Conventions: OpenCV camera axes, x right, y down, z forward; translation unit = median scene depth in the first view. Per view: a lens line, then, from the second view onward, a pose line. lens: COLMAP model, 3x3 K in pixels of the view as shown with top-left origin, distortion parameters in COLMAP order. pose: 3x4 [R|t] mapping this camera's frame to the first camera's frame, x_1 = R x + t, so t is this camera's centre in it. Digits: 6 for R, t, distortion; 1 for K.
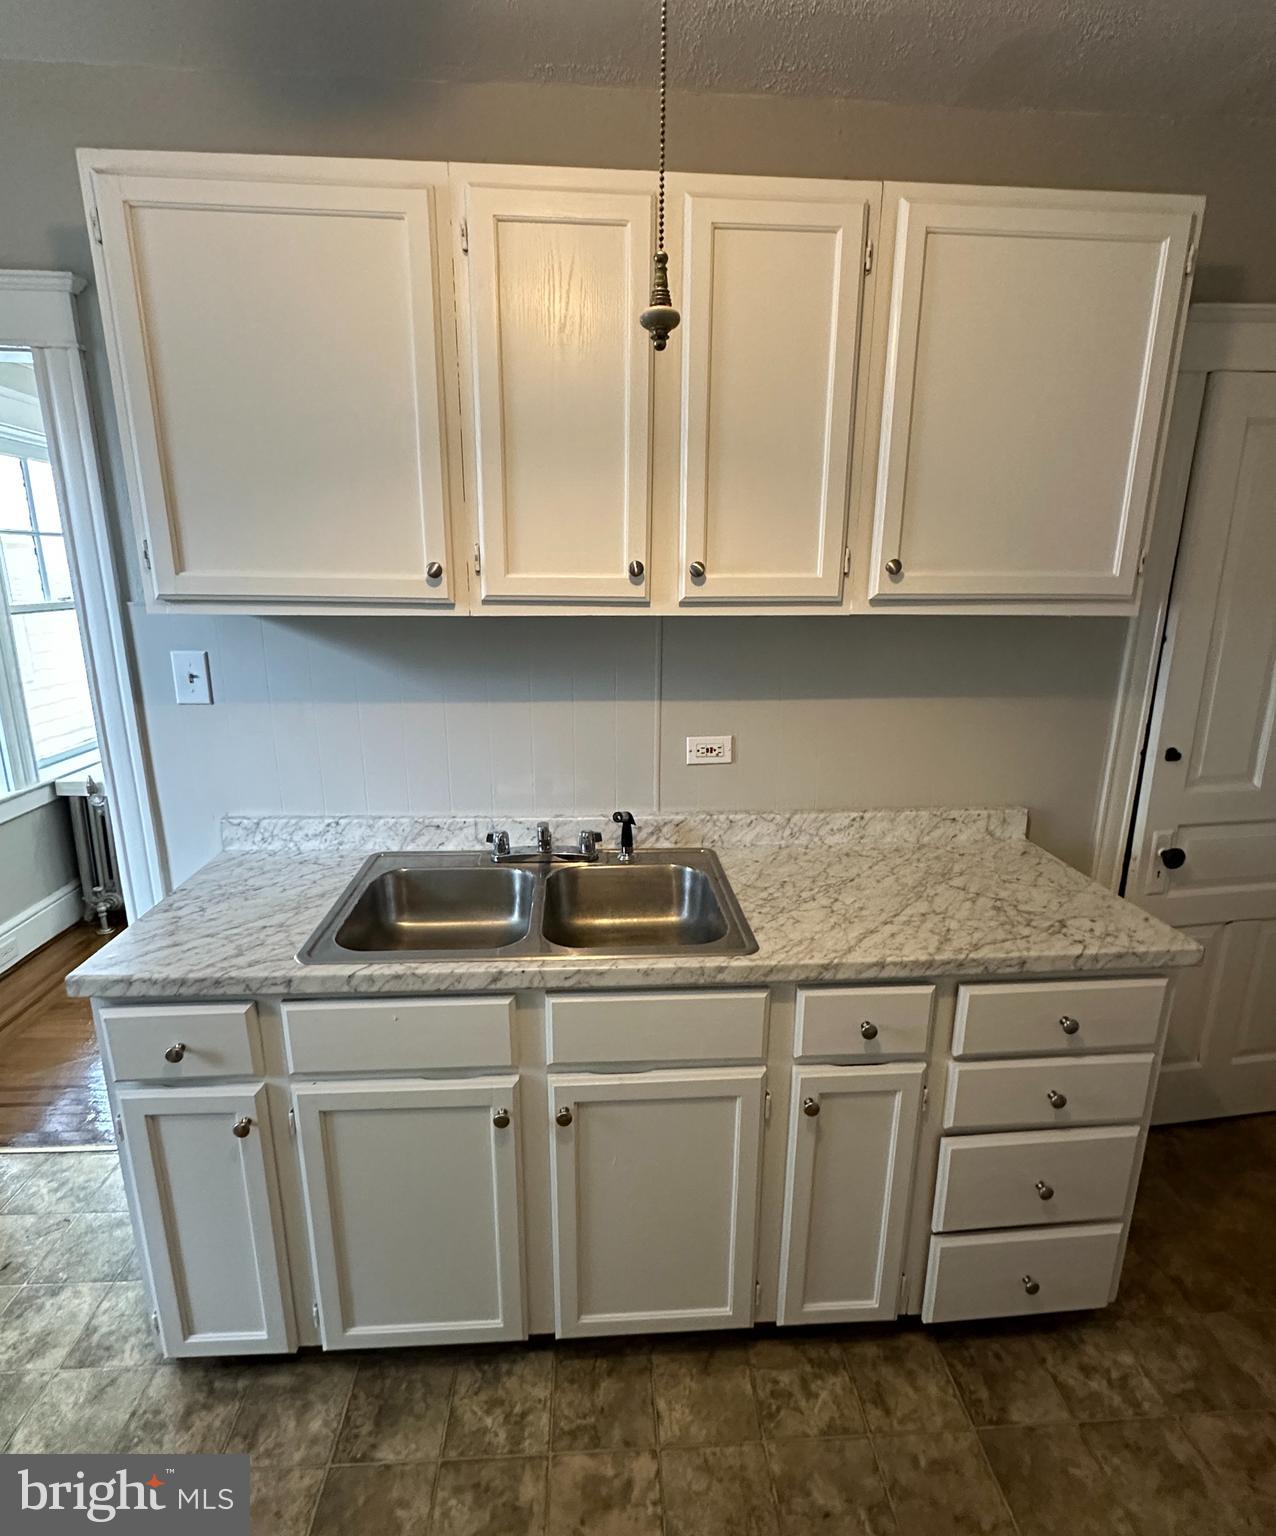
lens RADIAL K [[787.7, 0, 637.8], [0, 787.7, 765.6], [0, 0, 1]] dist [-0.006727, 0.002233]
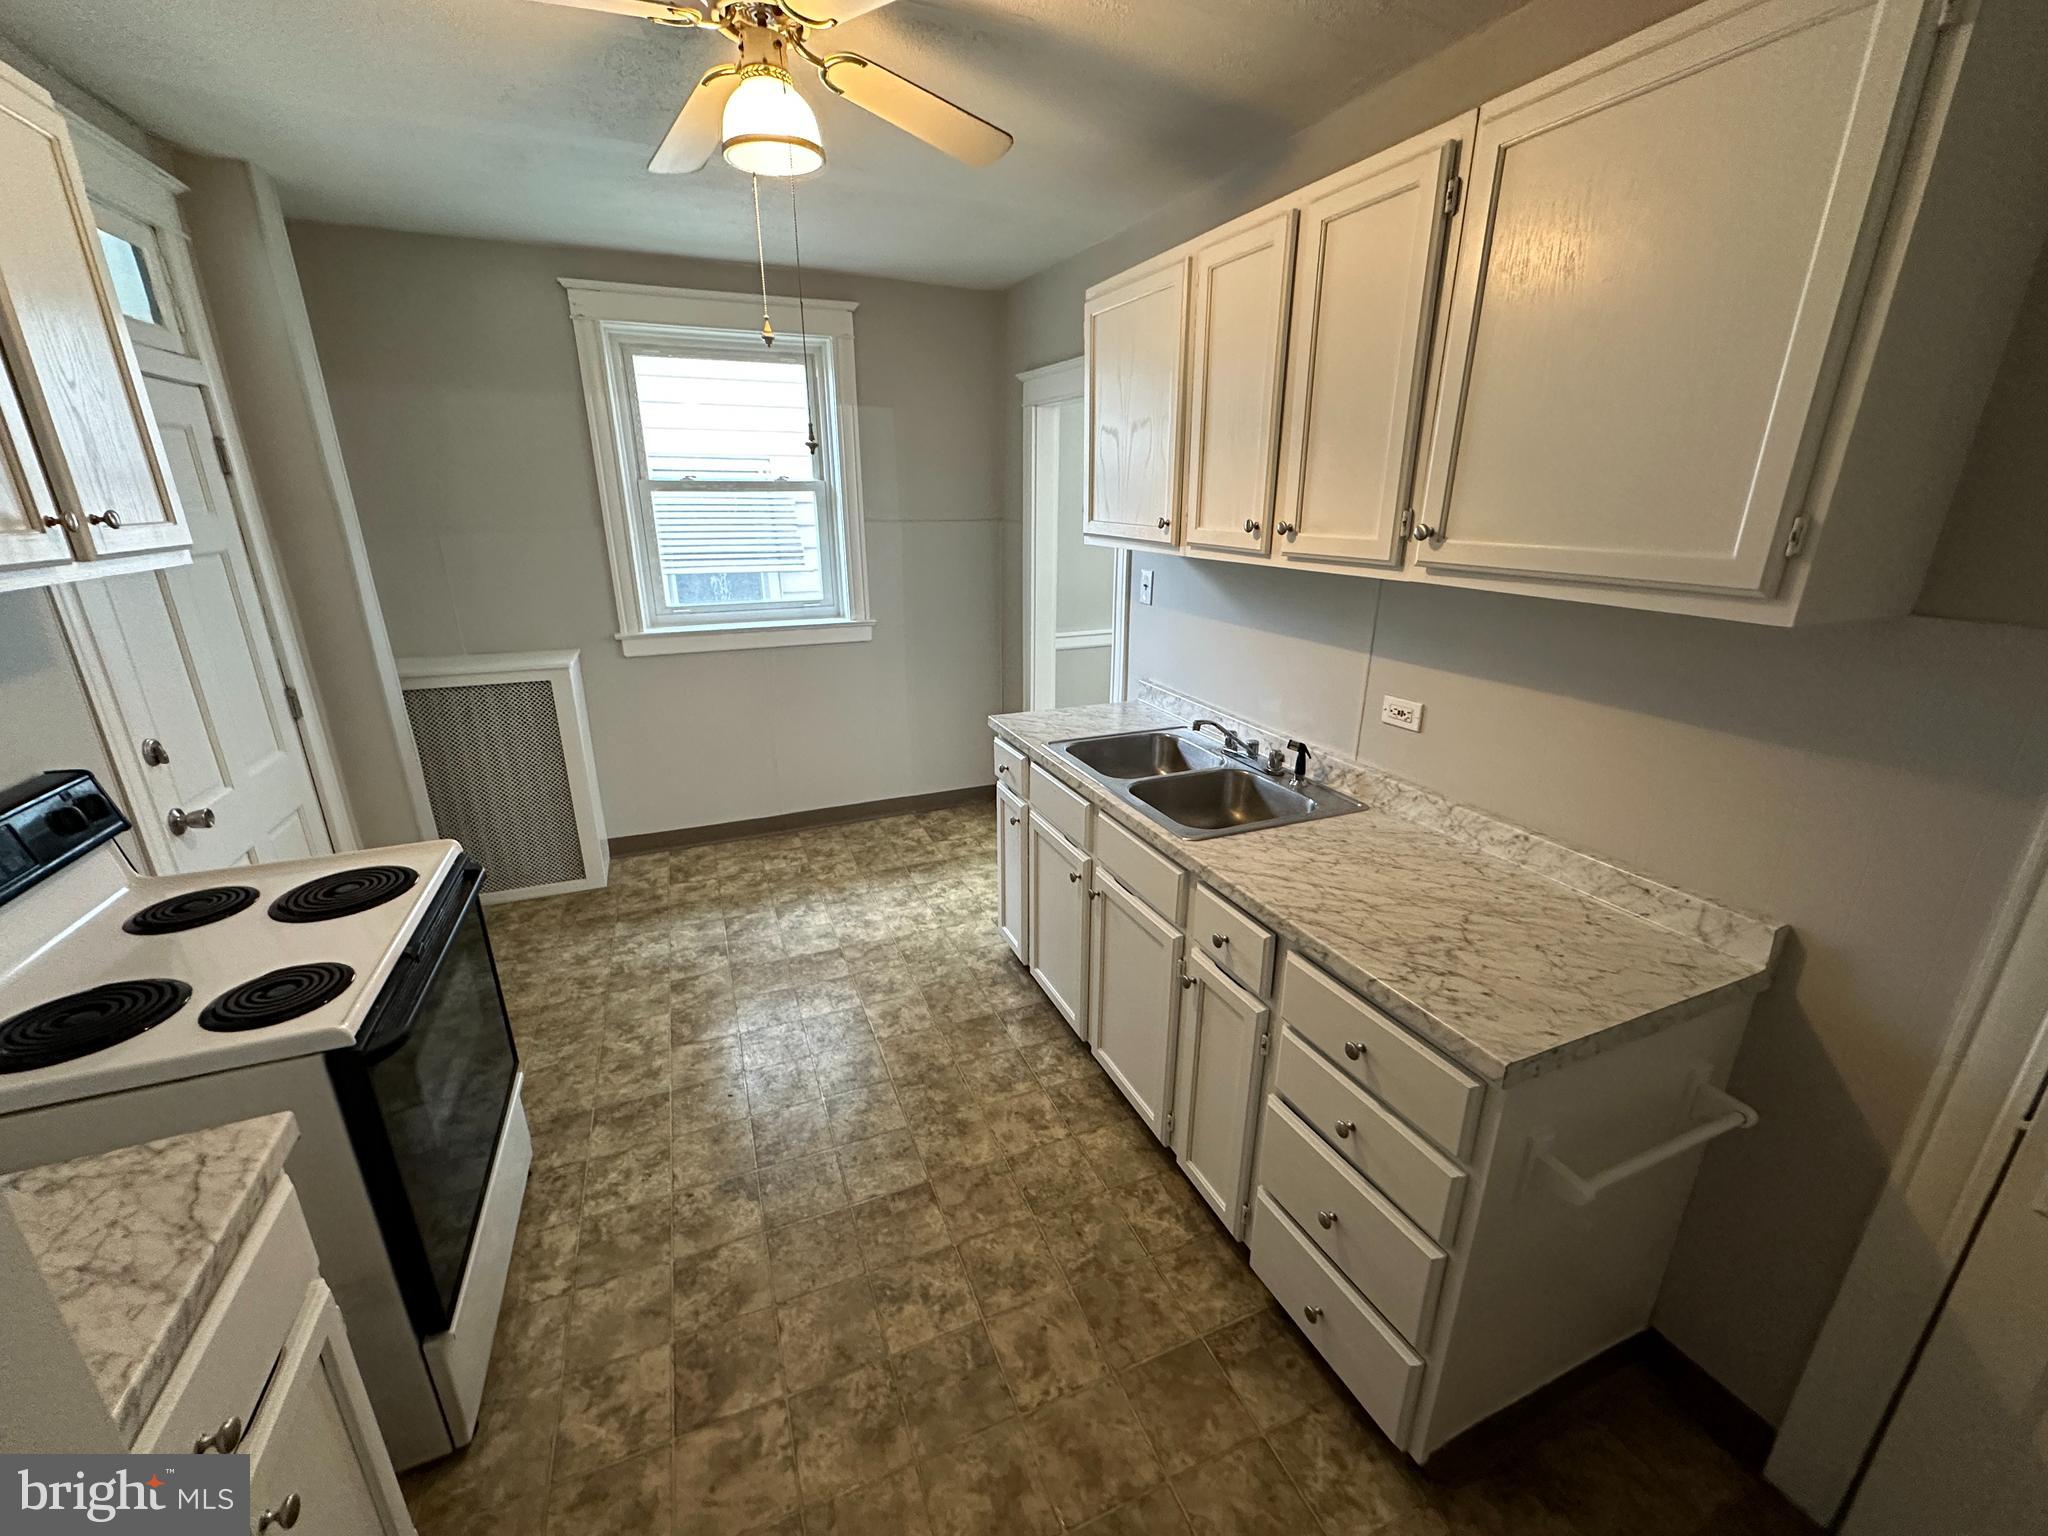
lens RADIAL K [[817.6, 0, 1021.5], [0, 817.6, 765.3], [0, 0, 1]] dist [-0.000503, 0.000413]
pose [[0.328658, 0.293220, -0.897778, 1.098676], [-0.232674, 0.946424, 0.223930, -0.096256], [0.915340, 0.135293, 0.379275, 0.228955]]
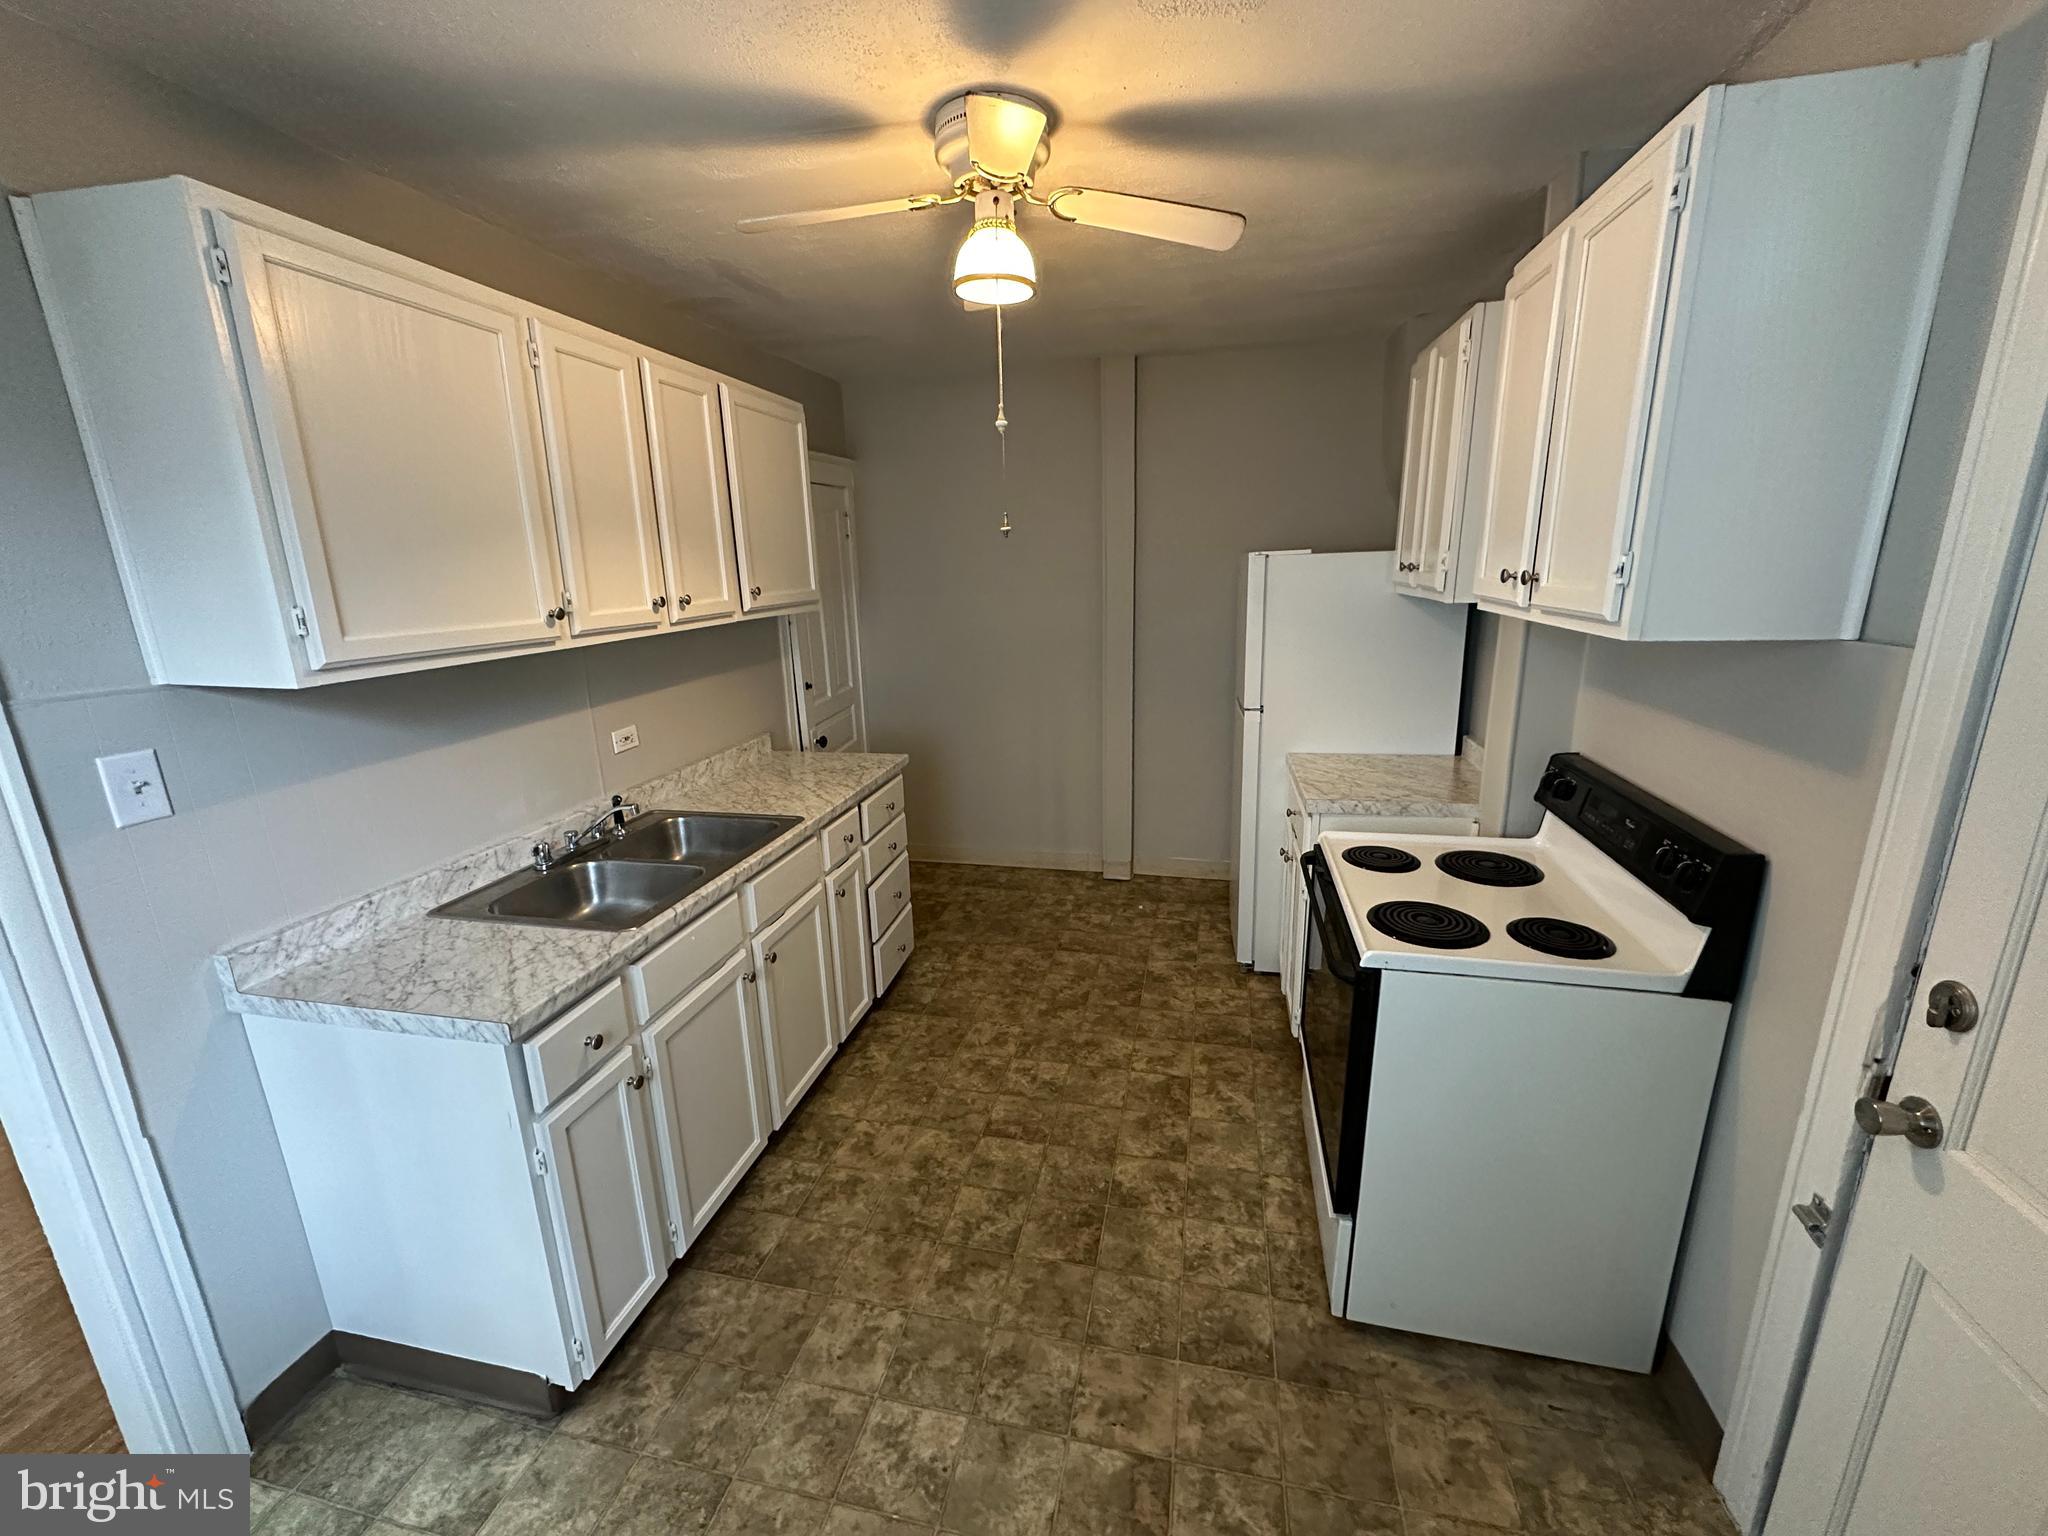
lens RADIAL K [[817.6, 0, 1021.1], [0, 817.6, 769.1], [0, 0, 1]] dist [-0.000503, 0.000413]
pose [[0.279074, -0.254010, 0.926065, -1.233922], [0.263221, 0.947678, 0.180615, -0.055554], [-0.923489, 0.193355, 0.331332, -0.042940]]
